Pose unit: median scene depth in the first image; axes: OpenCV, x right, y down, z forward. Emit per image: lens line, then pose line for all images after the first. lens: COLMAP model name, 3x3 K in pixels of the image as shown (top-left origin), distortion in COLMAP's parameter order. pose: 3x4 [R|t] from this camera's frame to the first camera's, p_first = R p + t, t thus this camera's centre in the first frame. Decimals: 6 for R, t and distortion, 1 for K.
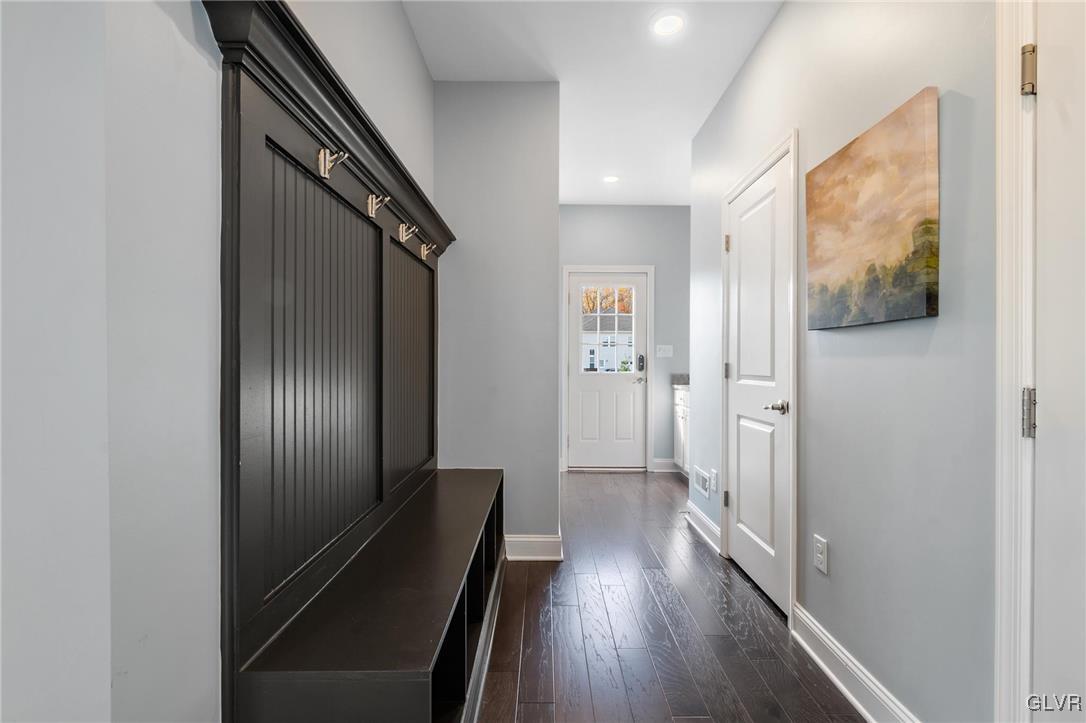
lens RADIAL K [[487.2, 0, 544.5], [0, 487.2, 362.7], [0, 0, 1]] dist [0.002745, 0.000685]
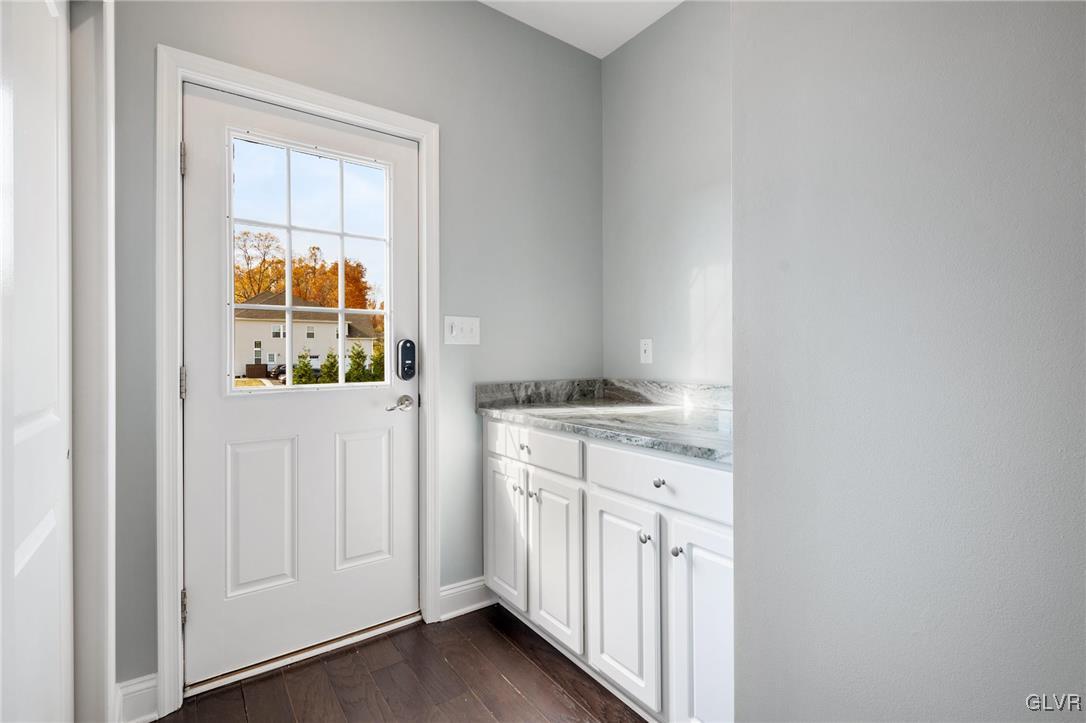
lens RADIAL K [[487.2, 0, 550.0], [0, 487.2, 357.0], [0, 0, 1]] dist [0.002745, 0.000685]
pose [[0.803818, -0.007760, 0.594825, 0.052255], [0.006825, 0.999969, 0.003823, -0.001999], [-0.594836, 0.000987, 0.803846, 0.605363]]
